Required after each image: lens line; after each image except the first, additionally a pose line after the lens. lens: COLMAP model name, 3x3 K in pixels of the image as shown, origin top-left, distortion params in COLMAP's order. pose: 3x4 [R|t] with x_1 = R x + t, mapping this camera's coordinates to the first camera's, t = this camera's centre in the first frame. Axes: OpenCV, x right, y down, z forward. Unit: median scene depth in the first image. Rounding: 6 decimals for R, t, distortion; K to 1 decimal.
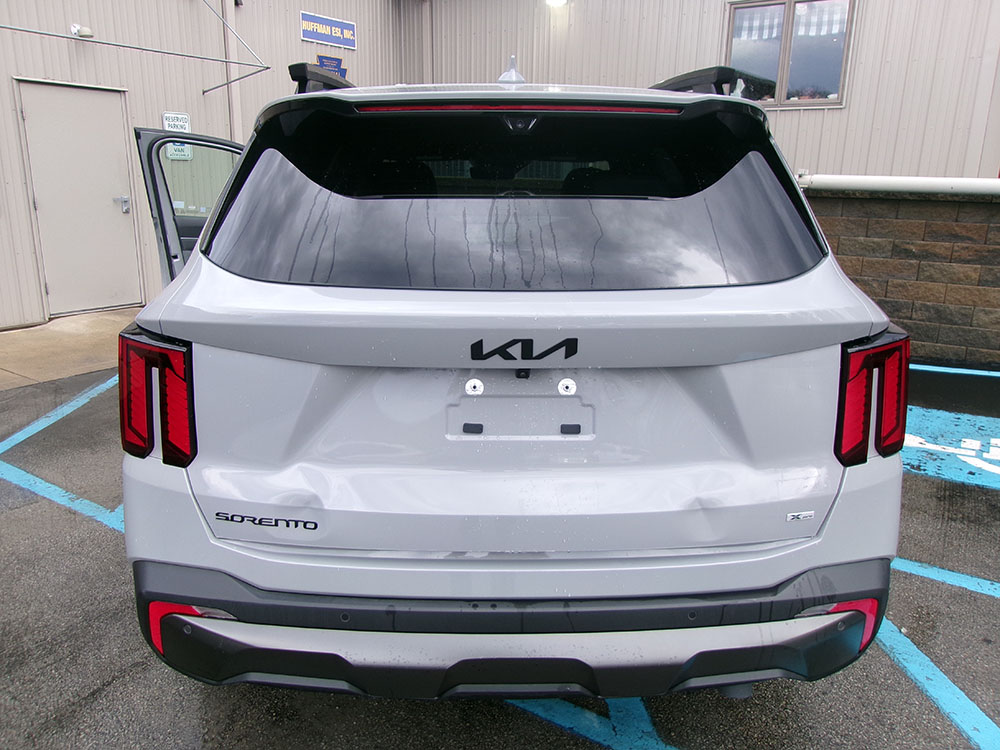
lens RADIAL K [[774.6, 0, 499.8], [0, 774.6, 373.0], [0, 0, 1]] dist [0.003425, -0.000134]
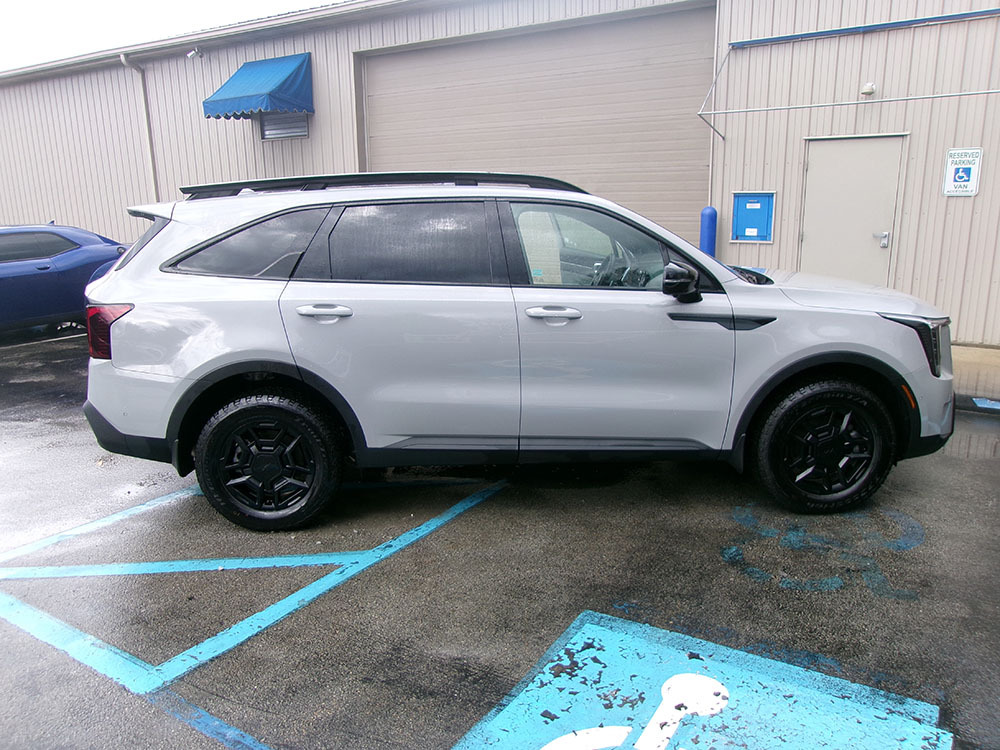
lens RADIAL K [[786.4, 0, 500.9], [0, 786.4, 381.1], [0, 0, 1]] dist [-0.027936, 0.058916]
pose [[-0.005280, 0.218264, -0.975876, 0.741987], [-0.232246, 0.948937, 0.213495, -0.162128], [0.972643, 0.227770, 0.045680, 0.551768]]
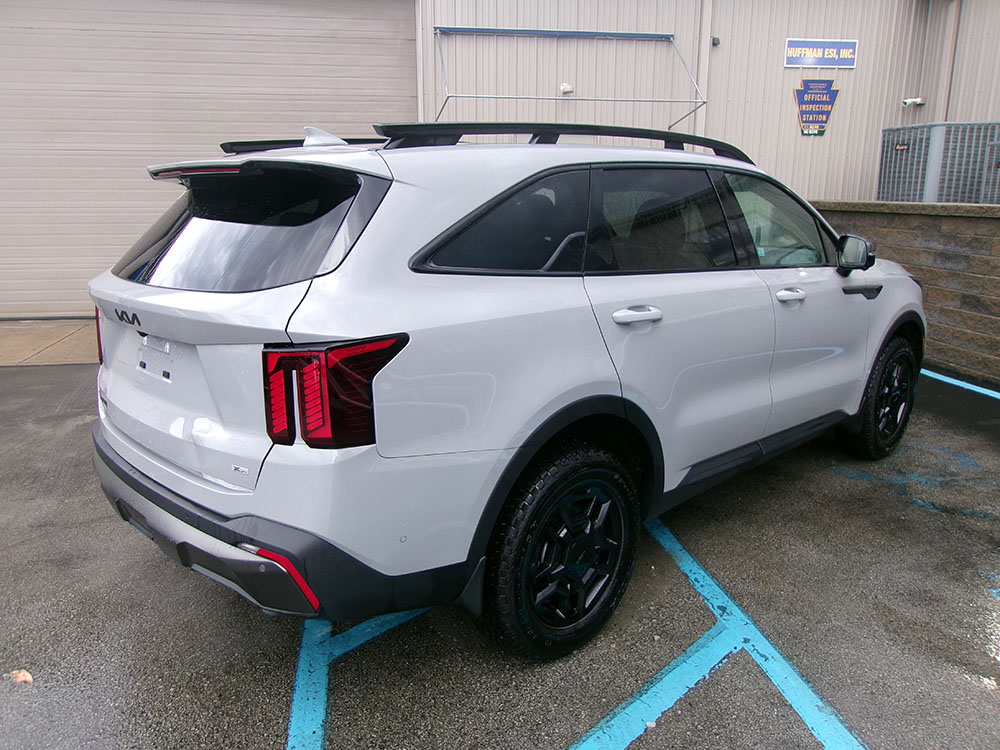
lens RADIAL K [[781.6, 0, 500.0], [0, 781.6, 375.0], [0, 0, 1]] dist [0.005891, 0.004778]
pose [[0.679255, 0.155064, -0.717334, 0.403083], [-0.174046, 0.983576, 0.047810, -0.028669], [0.712966, 0.092374, 0.695087, 0.091943]]
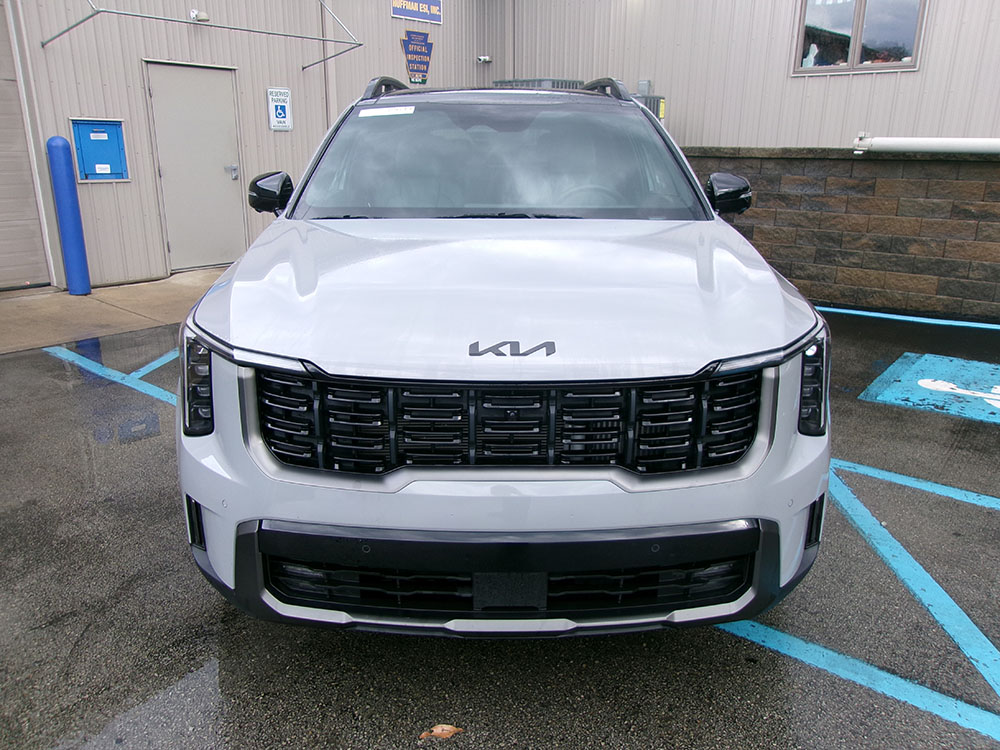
lens RADIAL K [[777.5, 0, 500.0], [0, 777.5, 375.0], [0, 0, 1]] dist [-0.031200, 0.055268]
pose [[0.994055, 0.021469, -0.106744, 0.025647], [-0.017445, 0.999107, 0.038487, 0.029468], [0.107475, -0.036396, 0.993541, -0.090451]]
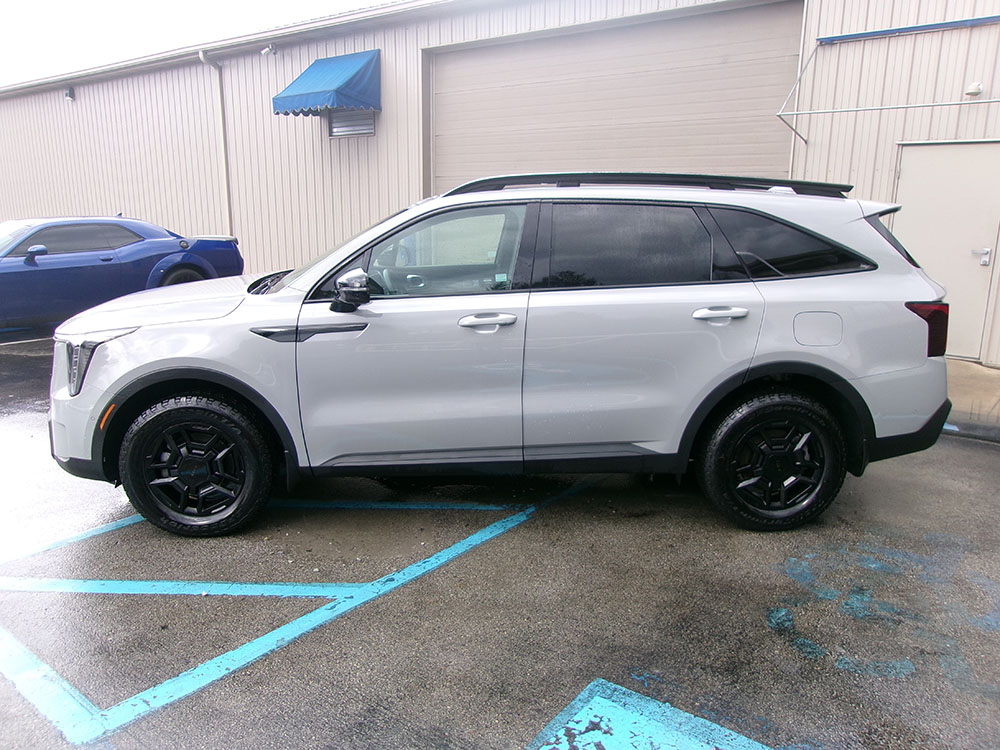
lens RADIAL K [[786.4, 0, 500.9], [0, 786.4, 381.1], [0, 0, 1]] dist [-0.027936, 0.058916]
pose [[-0.104993, 0.210428, -0.971955, 0.671672], [-0.254822, 0.939034, 0.230827, -0.166697], [0.961271, 0.271911, -0.044970, 0.585102]]
